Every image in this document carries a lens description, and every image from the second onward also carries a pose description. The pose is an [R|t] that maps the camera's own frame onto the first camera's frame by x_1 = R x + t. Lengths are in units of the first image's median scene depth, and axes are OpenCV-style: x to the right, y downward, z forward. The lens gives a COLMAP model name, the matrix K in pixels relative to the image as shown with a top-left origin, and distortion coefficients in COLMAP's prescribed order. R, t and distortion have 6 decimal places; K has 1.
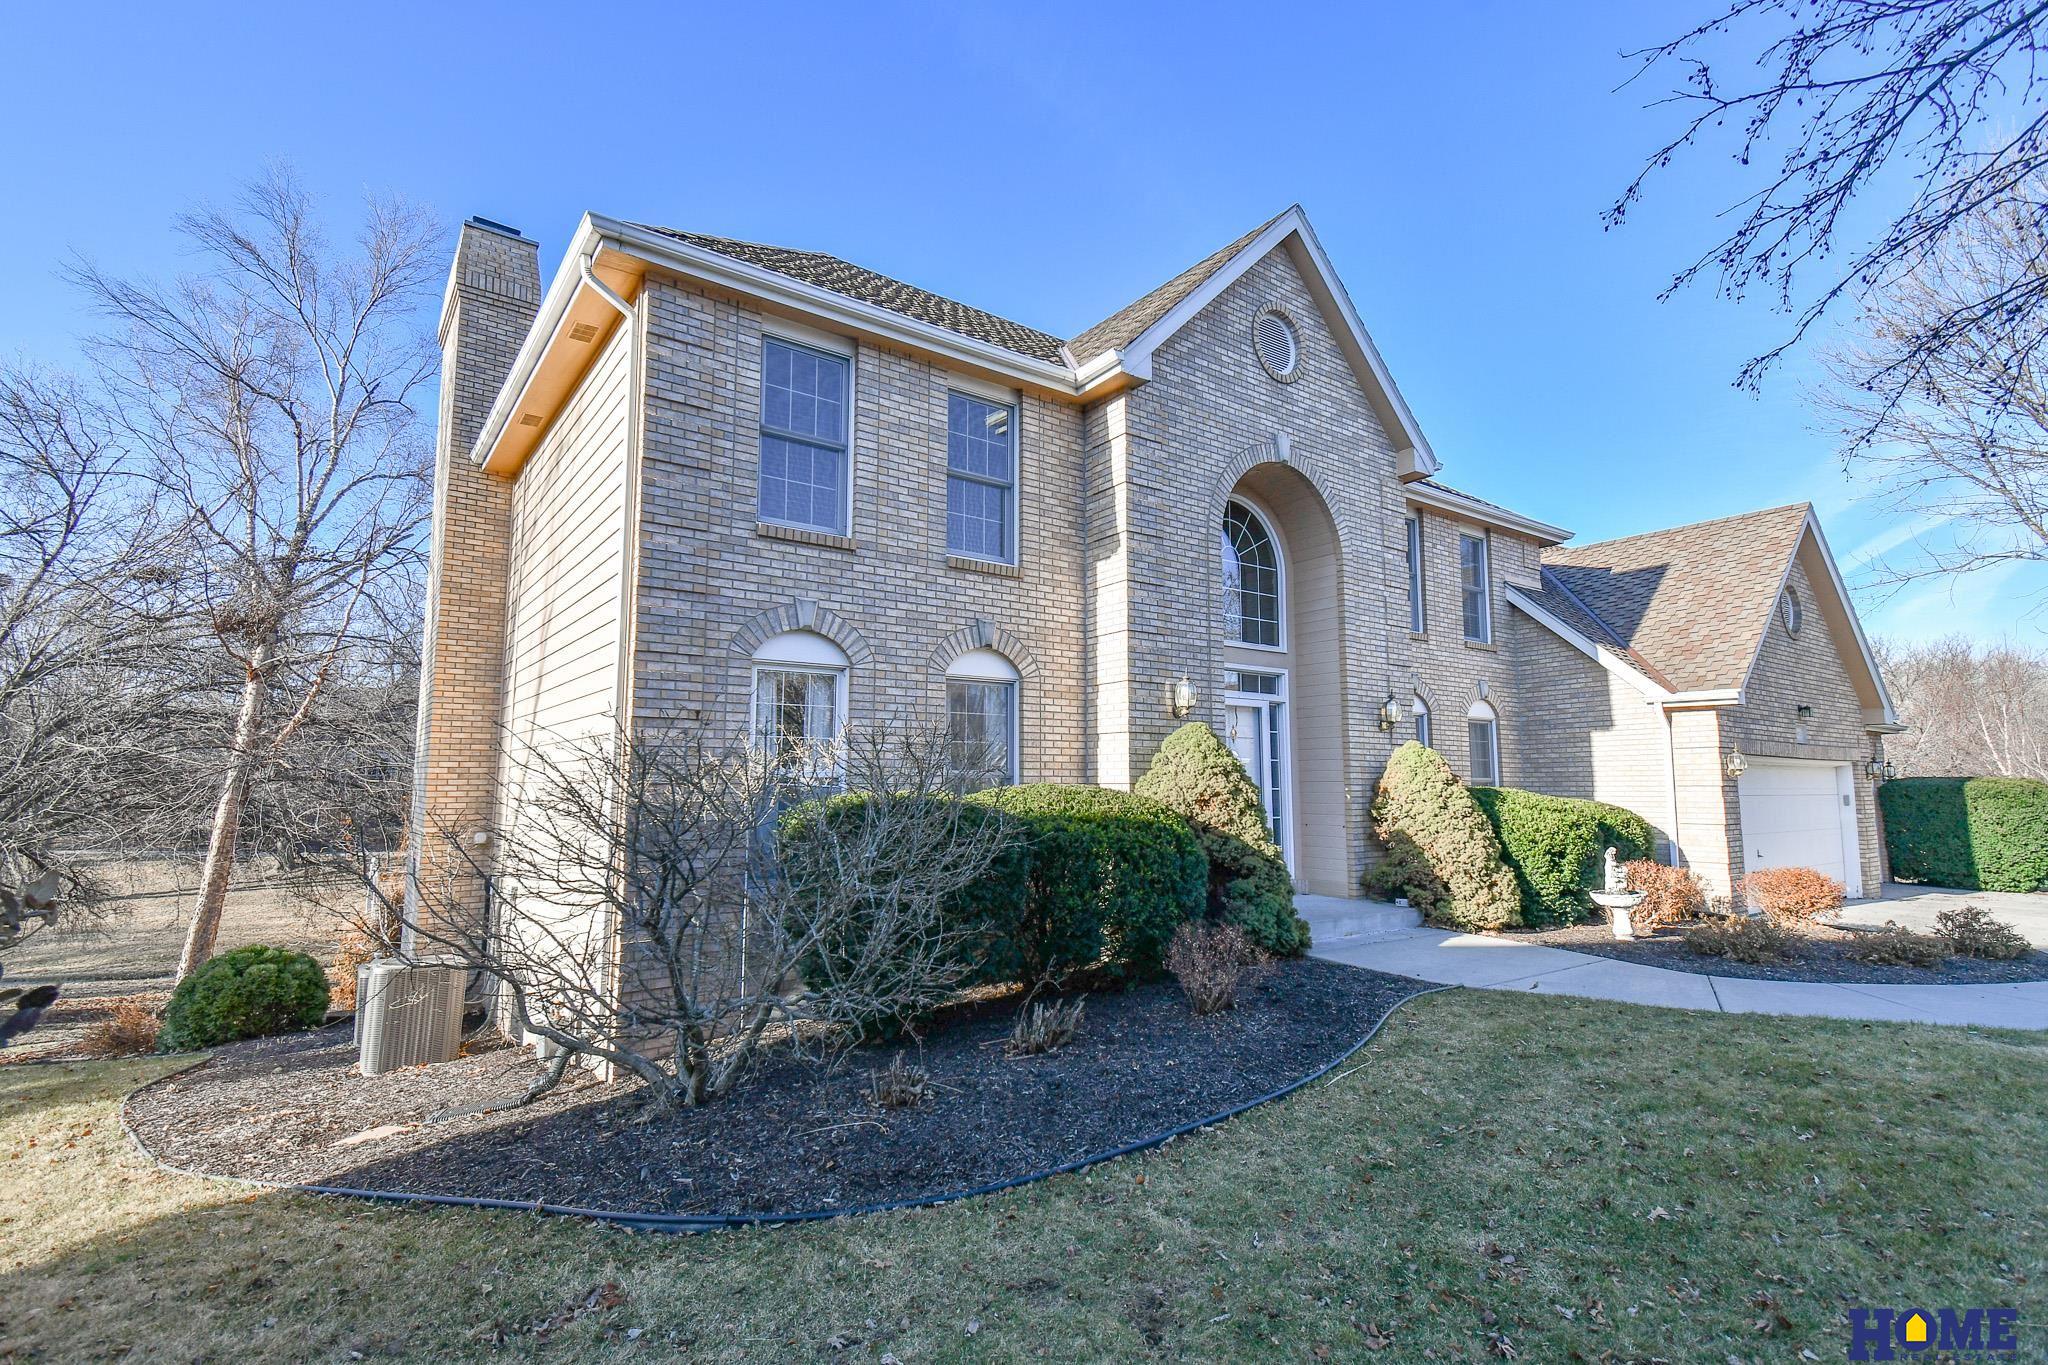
lens RADIAL K [[973.2, 0, 1024.0], [0, 973.2, 682.5], [0, 0, 1]] dist [0.001182, 0.000067]
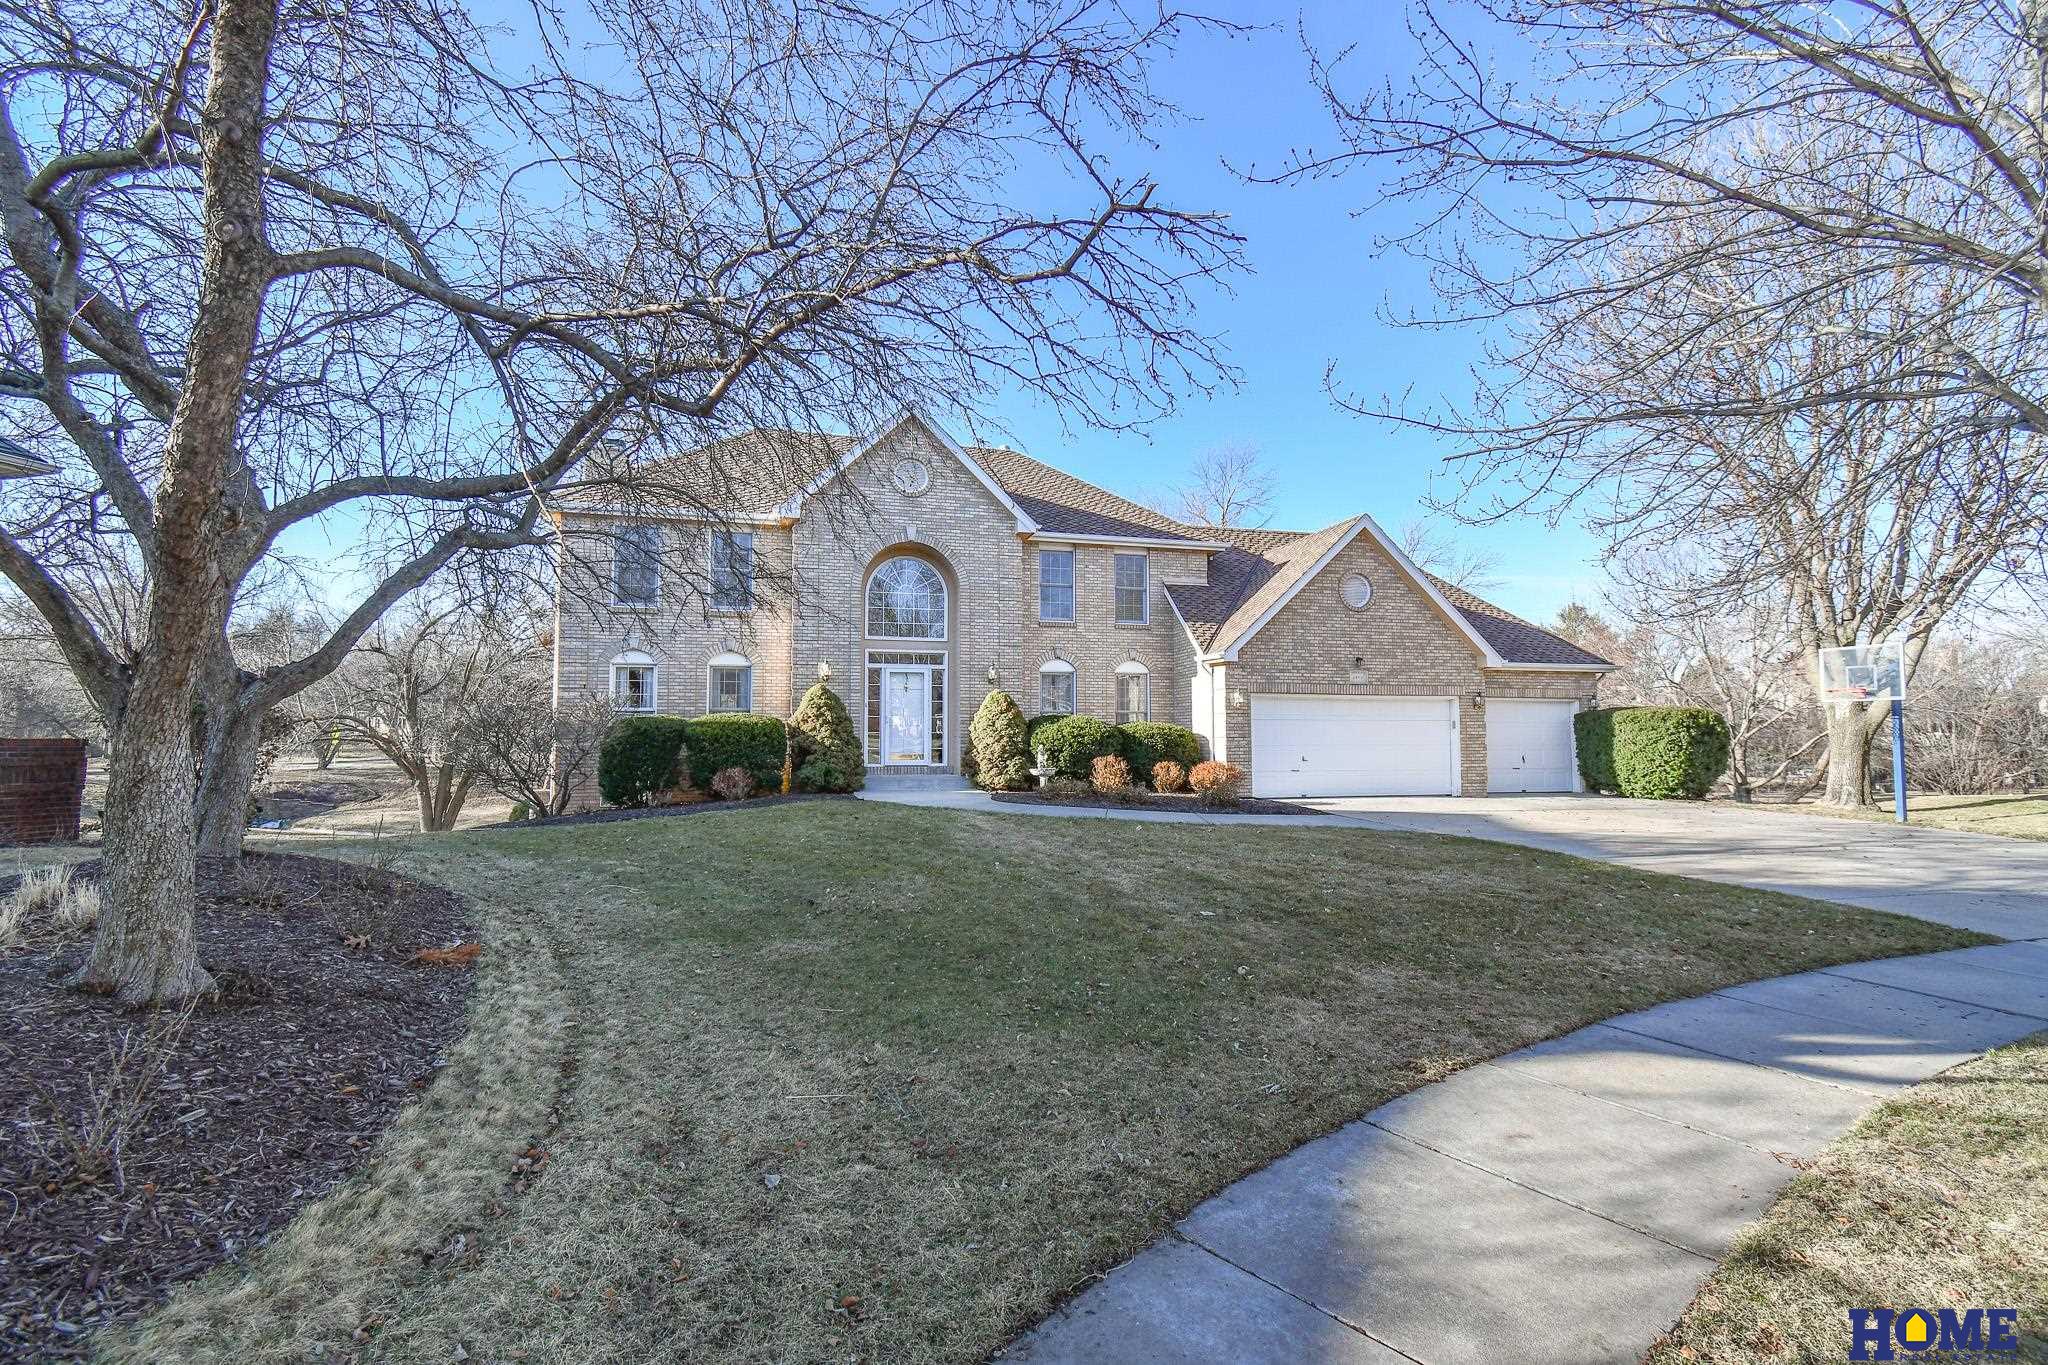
lens RADIAL K [[908.3, 0, 1024.0], [0, 908.3, 682.5], [0, 0, 1]] dist [0.055527, -0.038401]
pose [[0.935075, -0.018045, -0.353991, 1.201061], [0.039167, 0.997848, 0.052594, -0.043650], [0.352280, -0.063044, 0.933769, -0.633402]]
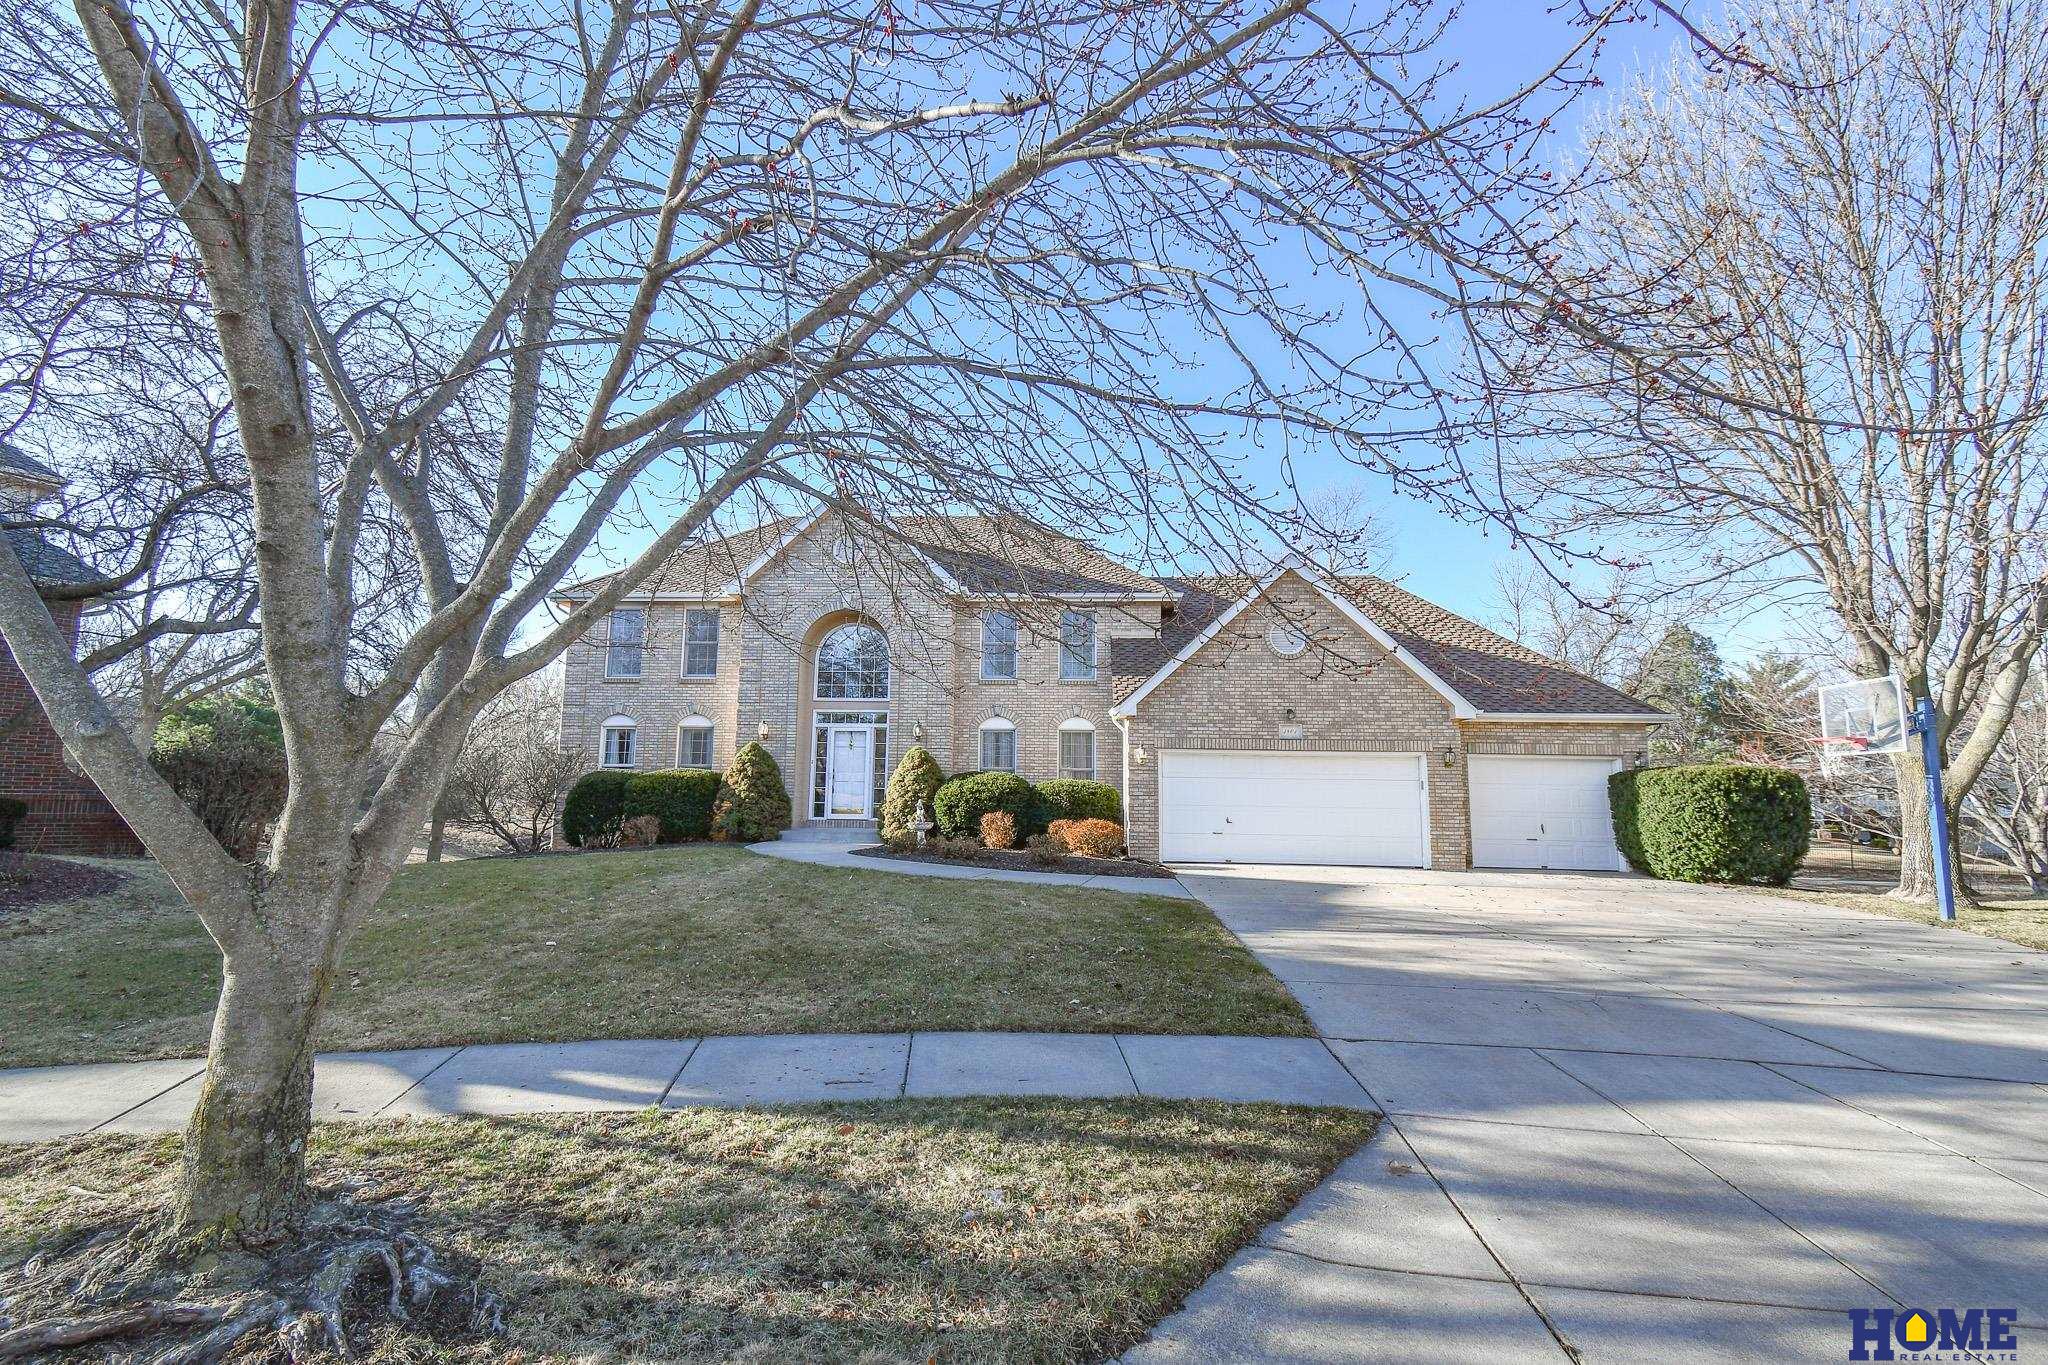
lens RADIAL K [[908.3, 0, 1024.0], [0, 908.3, 682.5], [0, 0, 1]] dist [0.055527, -0.038401]
pose [[0.770081, -0.068253, -0.634285, 1.922782], [0.058558, 0.997625, -0.036255, 0.016622], [0.635253, -0.009223, 0.772249, -0.244307]]
